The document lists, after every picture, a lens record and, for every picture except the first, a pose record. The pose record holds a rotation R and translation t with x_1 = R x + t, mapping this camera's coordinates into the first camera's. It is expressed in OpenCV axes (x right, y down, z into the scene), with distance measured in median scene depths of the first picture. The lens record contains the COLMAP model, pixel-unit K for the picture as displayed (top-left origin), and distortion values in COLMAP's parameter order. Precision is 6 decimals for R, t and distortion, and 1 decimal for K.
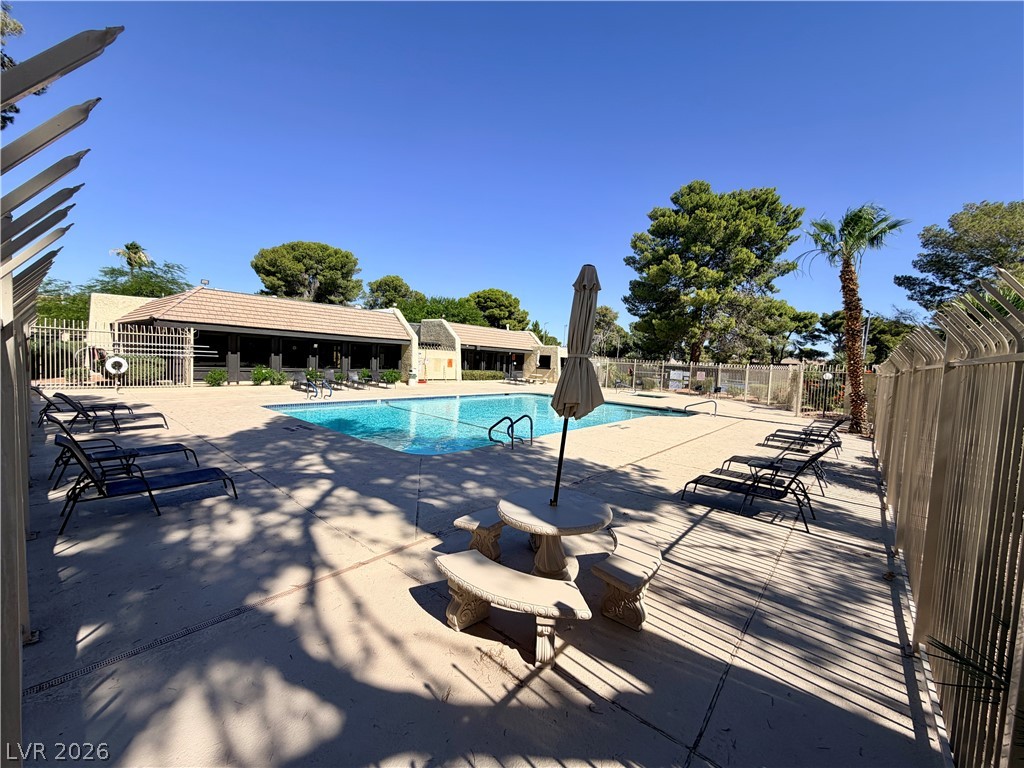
lens RADIAL K [[410.8, 0, 512.1], [0, 410.8, 381.7], [0, 0, 1]] dist [-0.003156, 0.000585]
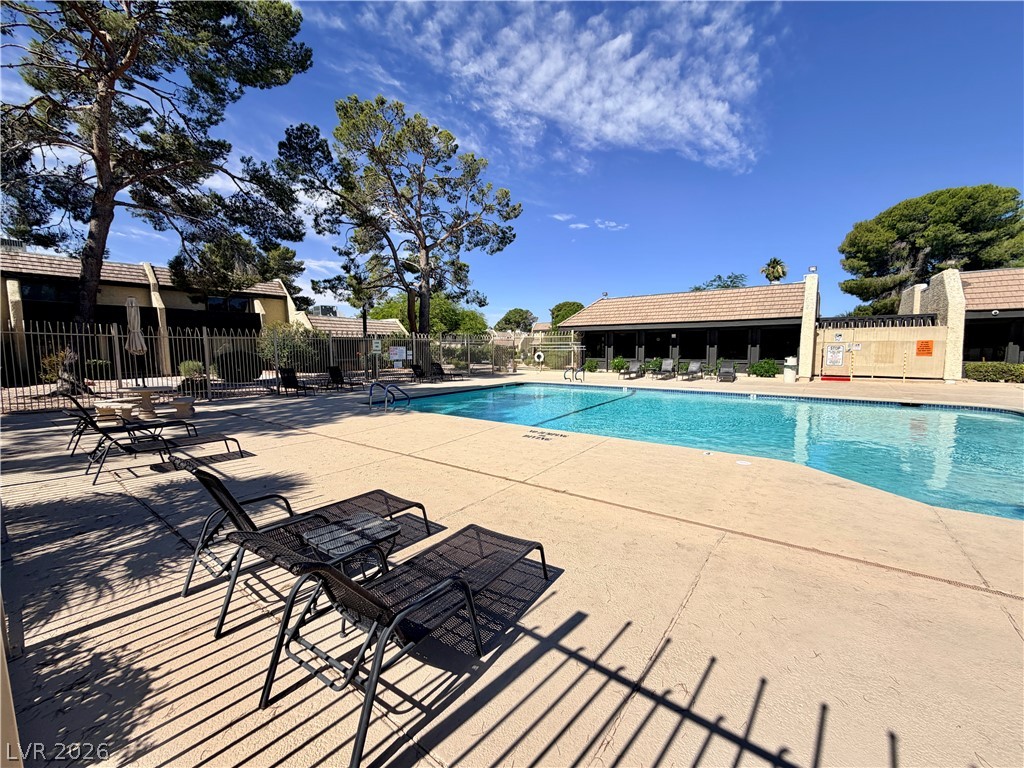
lens RADIAL K [[410.8, 0, 506.7], [0, 410.8, 383.4], [0, 0, 1]] dist [-0.003156, 0.000585]
pose [[0.040809, 0.036400, -0.998504, 0.355083], [-0.047331, 0.998285, 0.034458, 0.008804], [0.998045, 0.045854, 0.042462, 0.392079]]
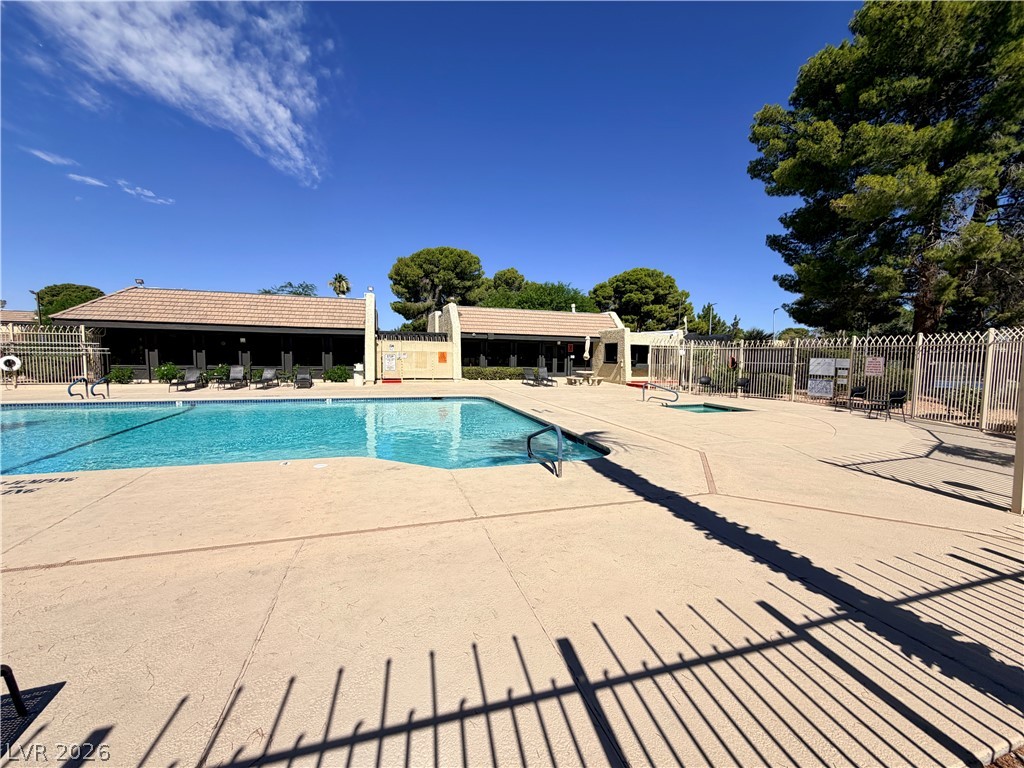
lens RADIAL K [[410.8, 0, 513.4], [0, 410.8, 383.7], [0, 0, 1]] dist [-0.003156, 0.000585]
pose [[0.842715, -0.001507, -0.538358, 0.354817], [-0.002806, 0.999970, -0.007191, 0.008682], [0.538353, 0.007571, 0.842686, 0.395117]]
